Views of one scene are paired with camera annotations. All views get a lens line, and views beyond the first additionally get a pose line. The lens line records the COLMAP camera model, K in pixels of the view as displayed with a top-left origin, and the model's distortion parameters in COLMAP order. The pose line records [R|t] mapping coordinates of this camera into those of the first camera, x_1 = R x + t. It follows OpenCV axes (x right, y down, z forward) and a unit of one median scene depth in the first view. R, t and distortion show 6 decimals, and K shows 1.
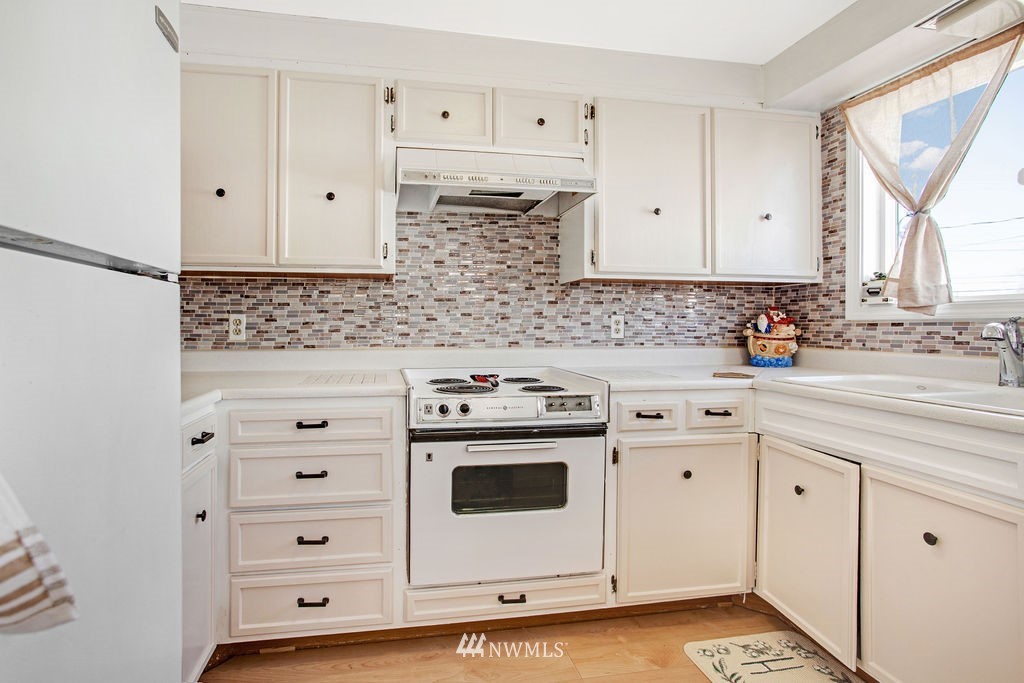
lens RADIAL K [[509.7, 0, 510.2], [0, 509.7, 332.9], [0, 0, 1]] dist [-0.028297, 0.000527]
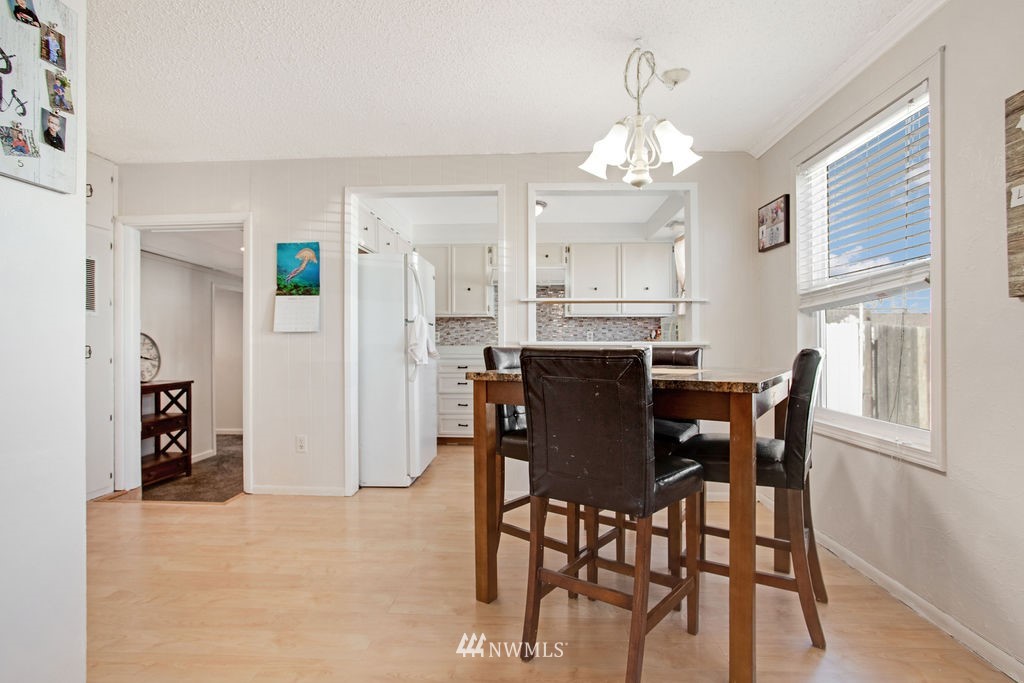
lens RADIAL K [[509.7, 0, 510.2], [0, 509.7, 332.9], [0, 0, 1]] dist [-0.028297, 0.000527]
pose [[0.954663, -0.003943, -0.297663, 0.625396], [0.002436, 0.999982, -0.005433, -0.018054], [0.297679, 0.004462, 0.954656, -1.444409]]
